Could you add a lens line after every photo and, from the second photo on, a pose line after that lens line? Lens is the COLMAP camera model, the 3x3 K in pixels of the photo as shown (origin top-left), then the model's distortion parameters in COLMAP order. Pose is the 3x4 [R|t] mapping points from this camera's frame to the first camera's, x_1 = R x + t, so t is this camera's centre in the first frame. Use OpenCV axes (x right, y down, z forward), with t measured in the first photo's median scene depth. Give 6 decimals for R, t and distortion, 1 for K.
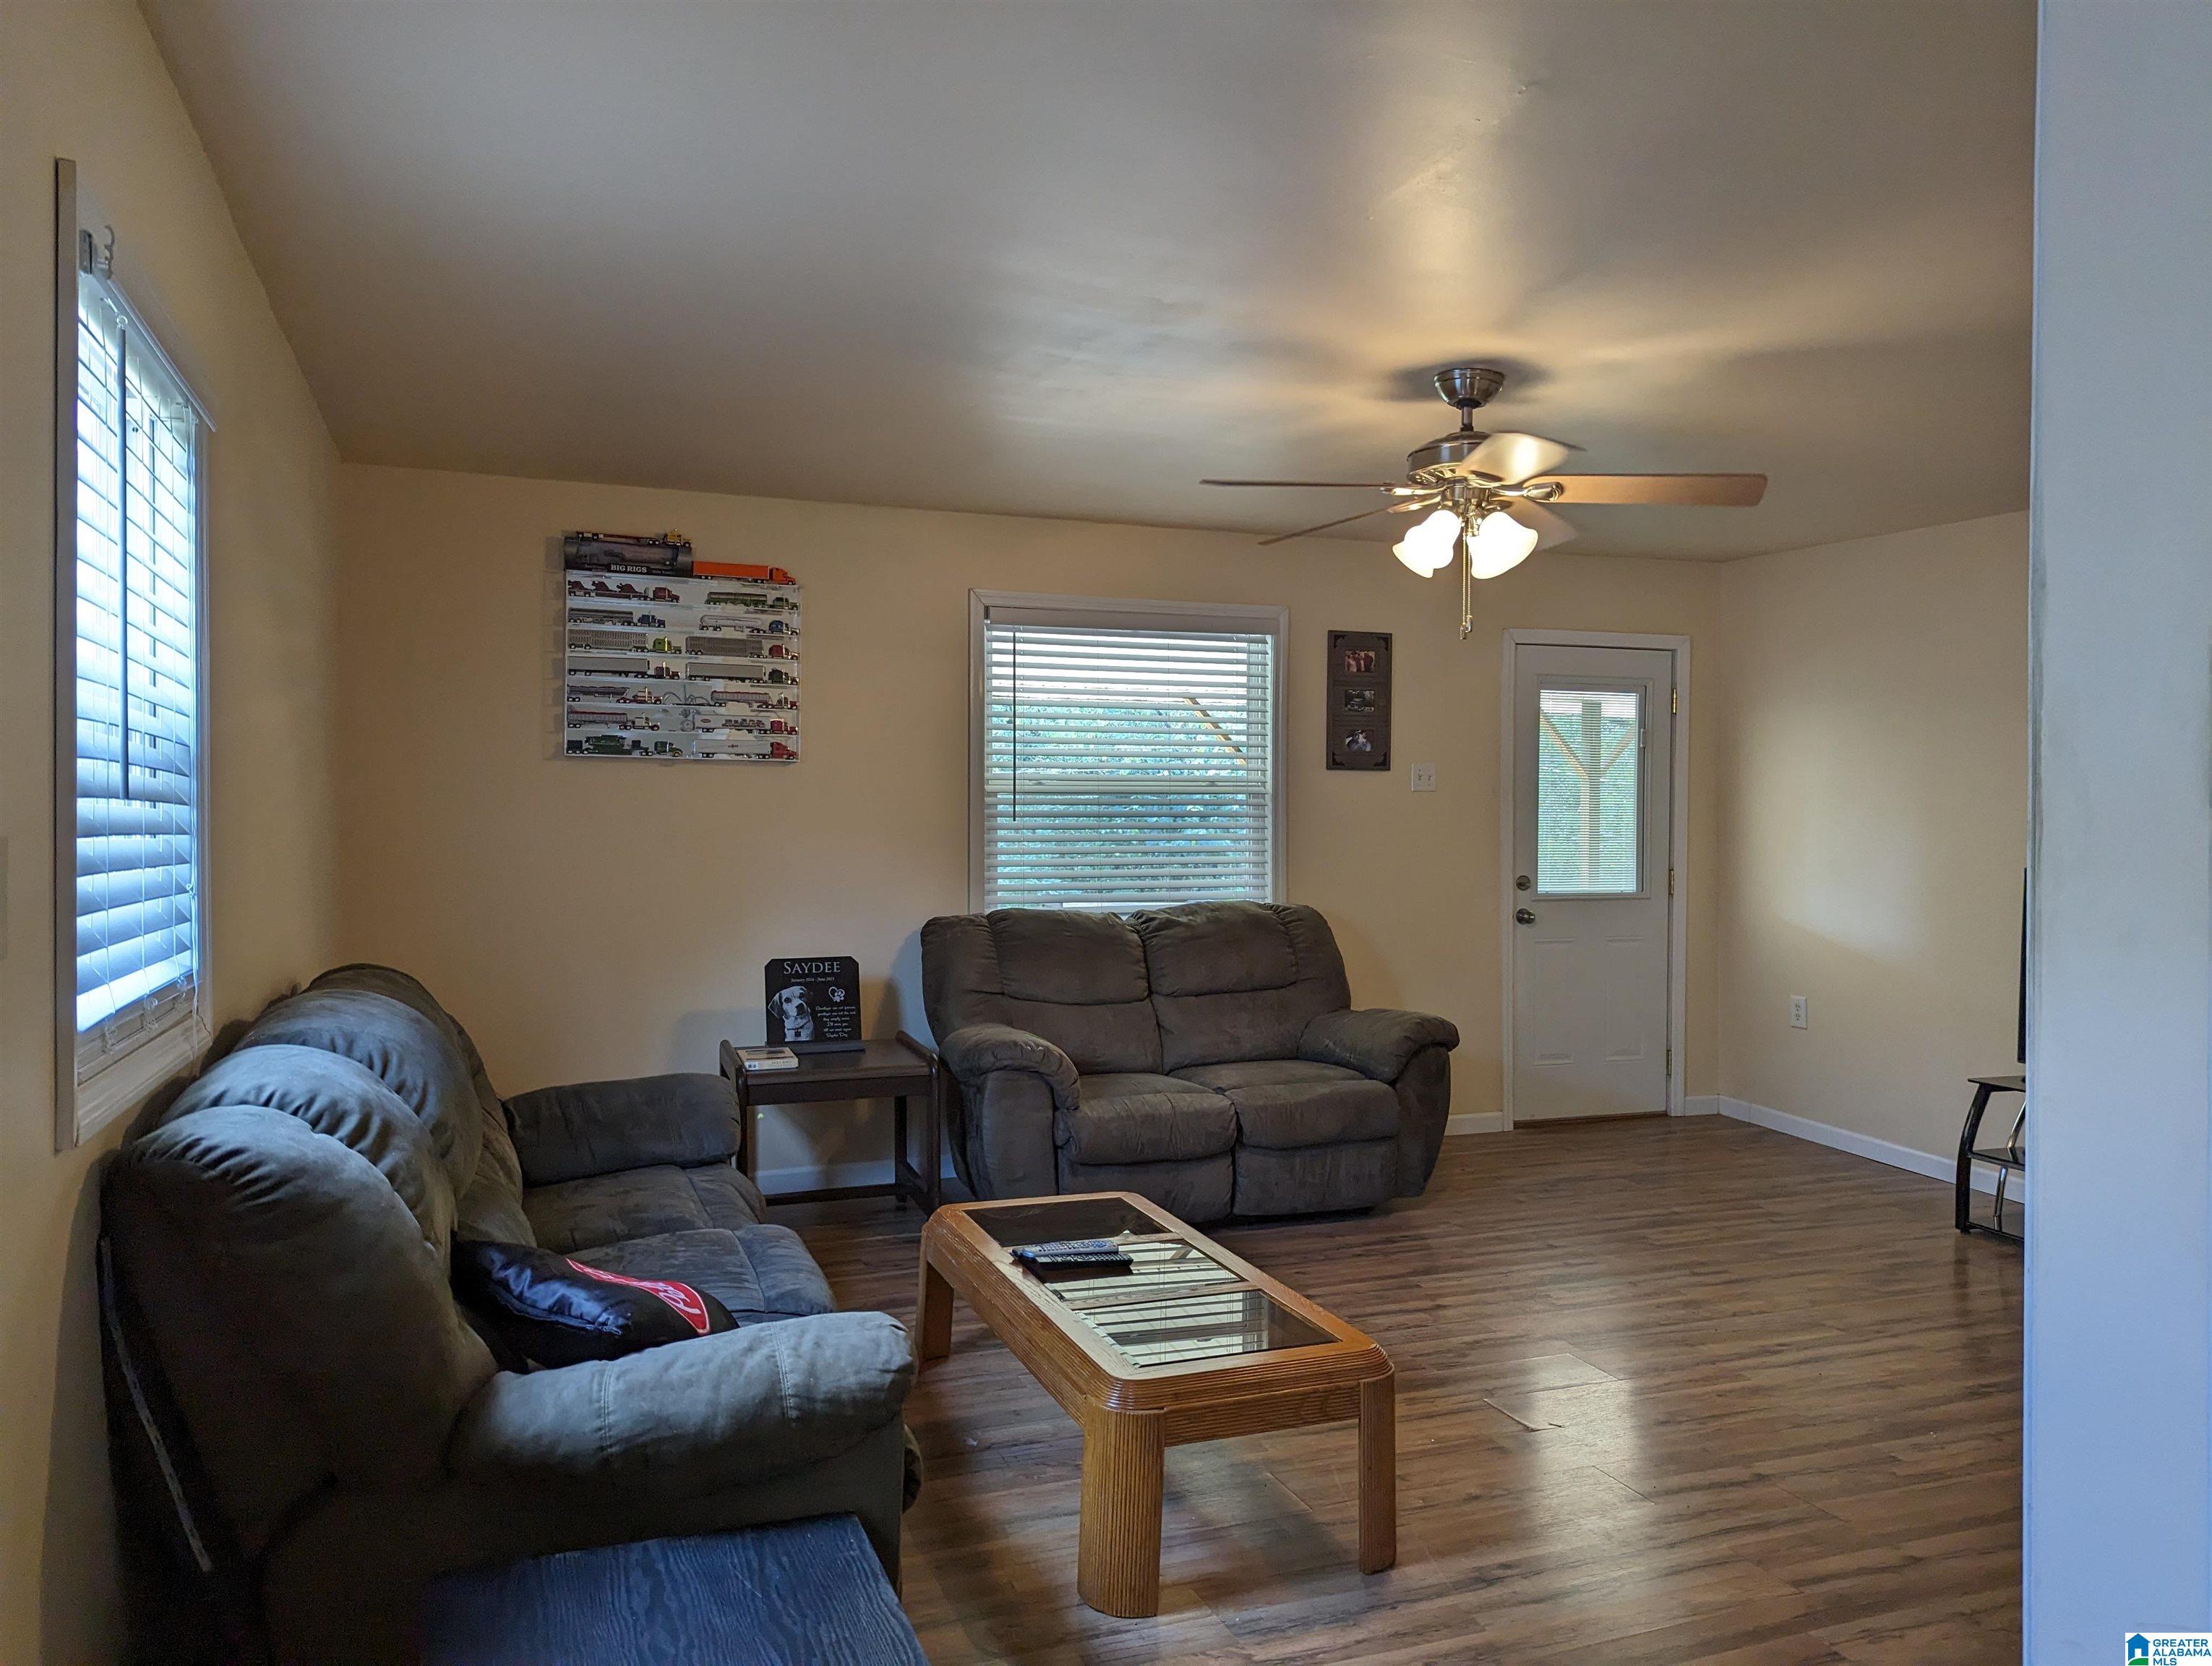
lens RADIAL K [[1566.7, 0, 1074.5], [0, 1566.7, 800.0], [0, 0, 1]] dist [0.054923, -0.037527]
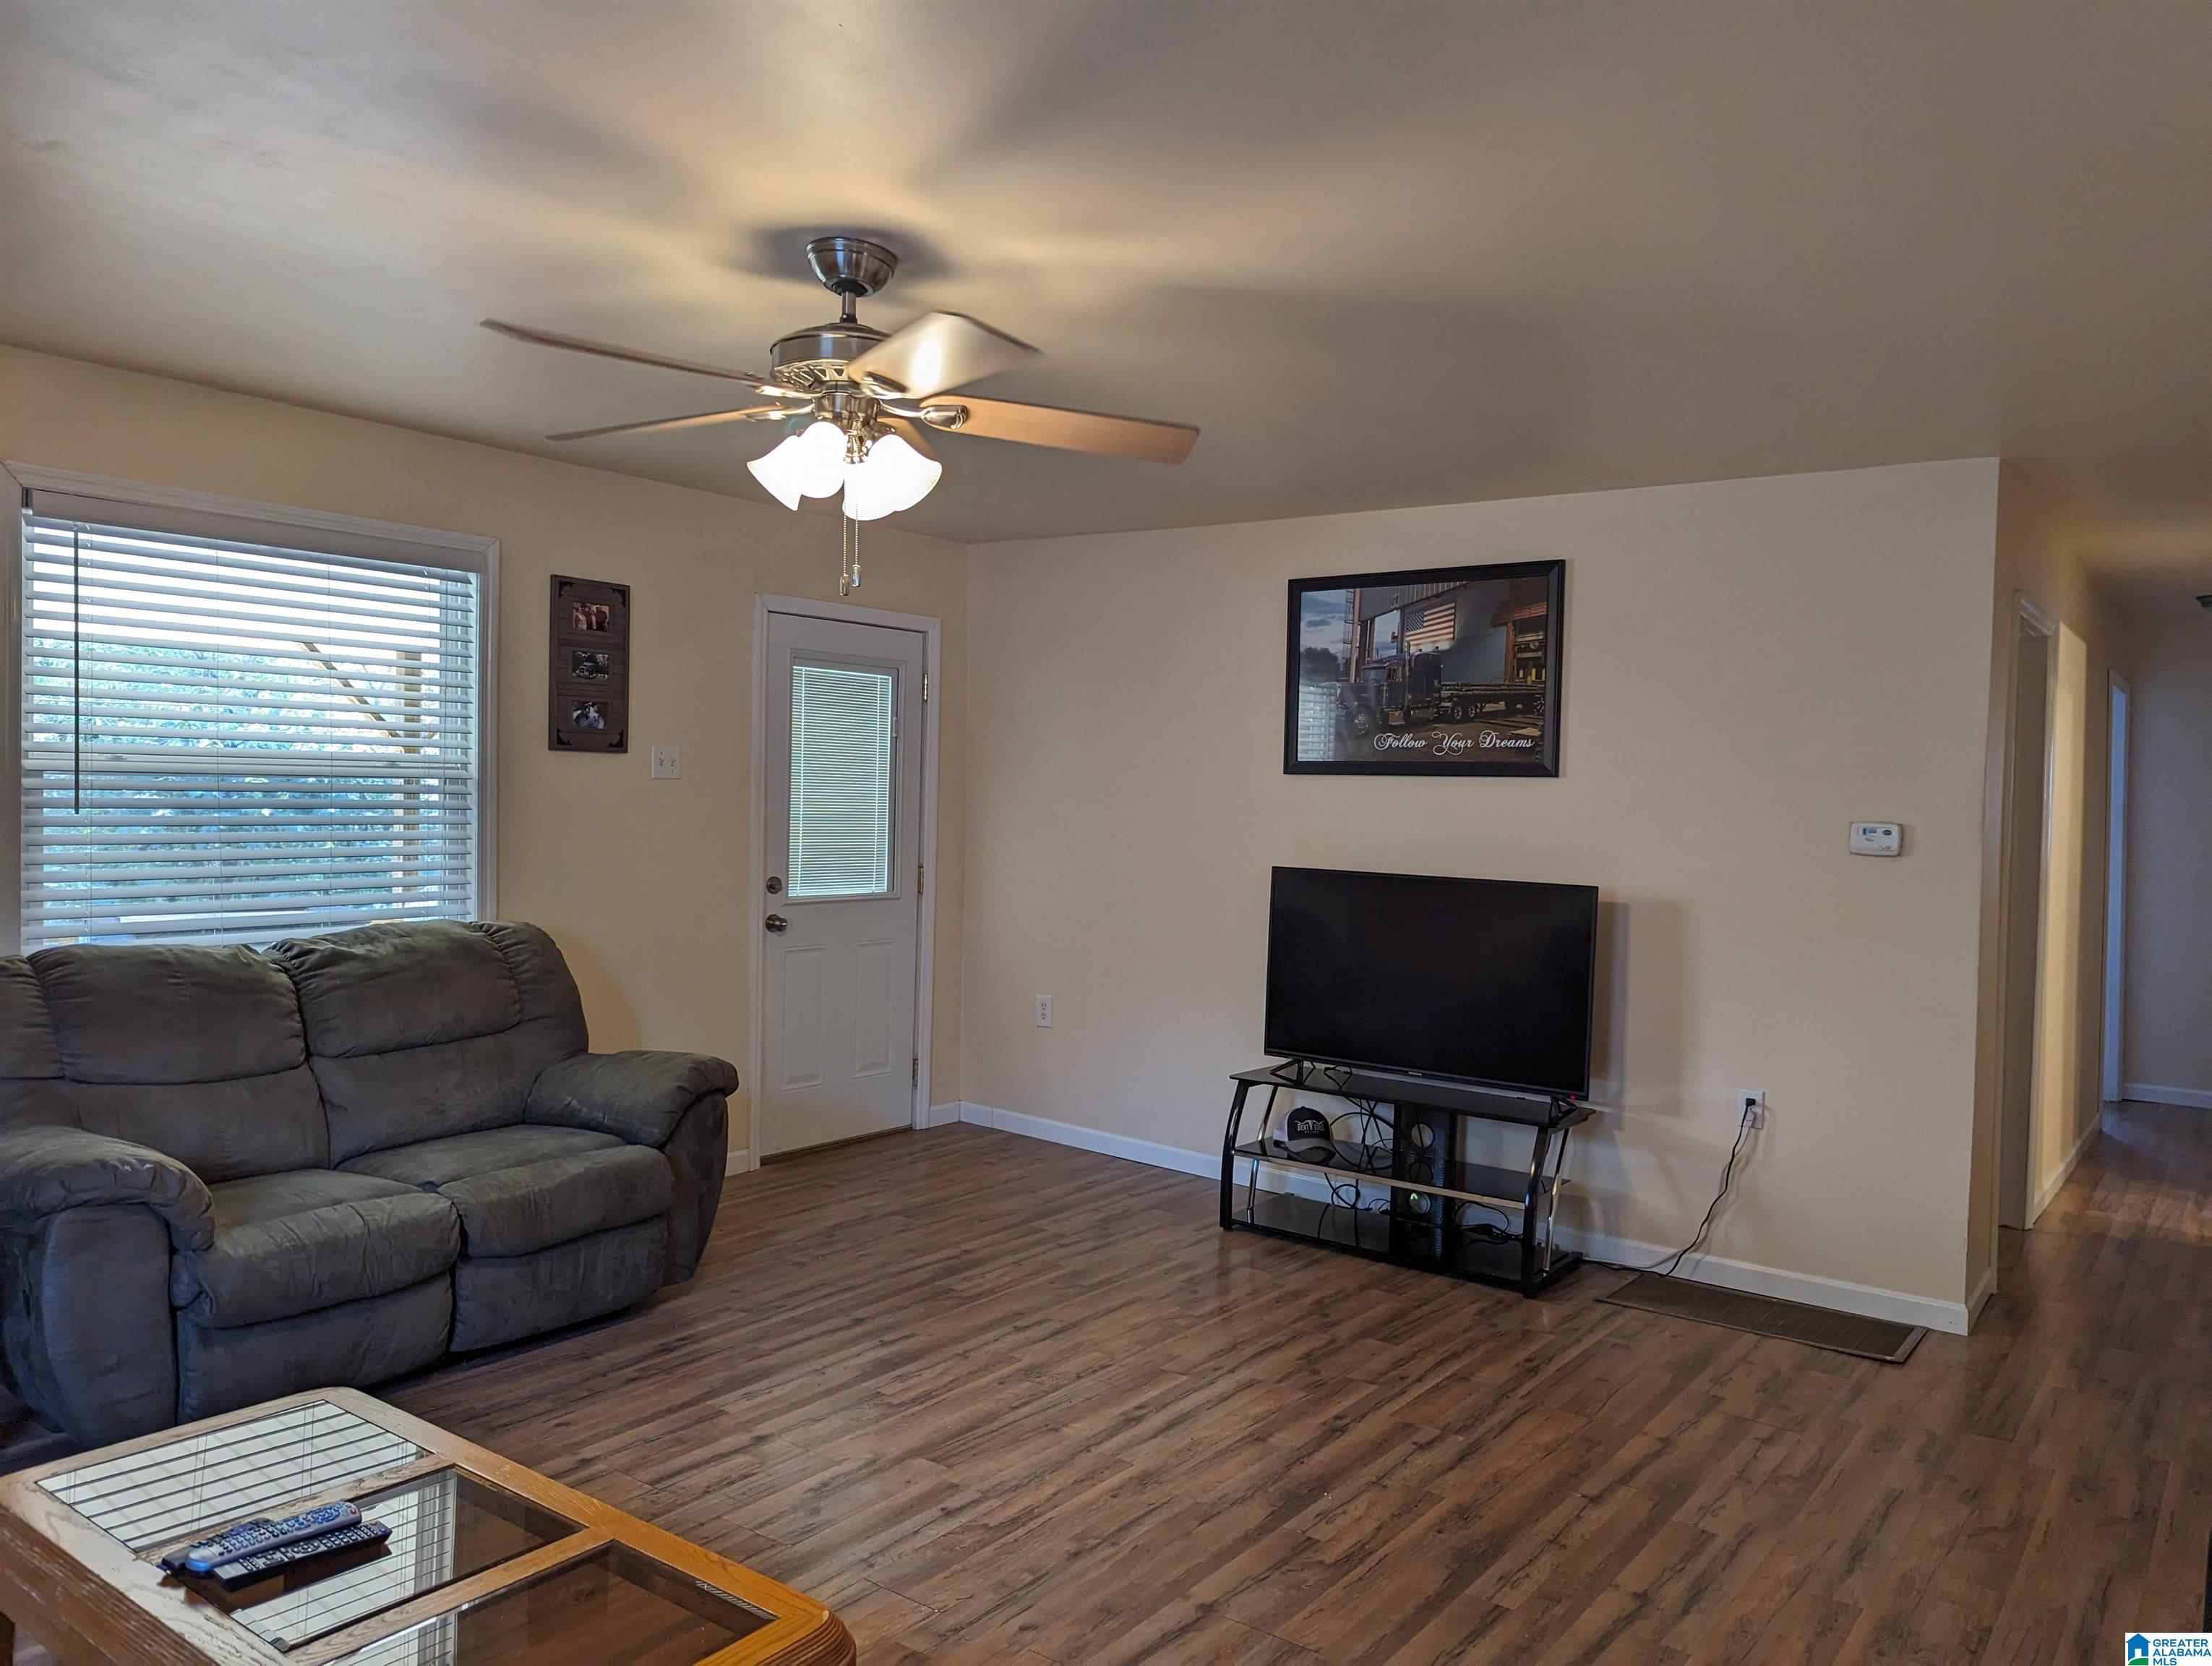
lens RADIAL K [[1566.7, 0, 1112.0], [0, 1566.7, 813.9], [0, 0, 1]] dist [0.054923, -0.037527]
pose [[0.834079, 0.004308, 0.551628, -0.051615], [-0.017806, 0.999659, 0.019116, -0.008861], [-0.551358, -0.025767, 0.833871, 0.216024]]
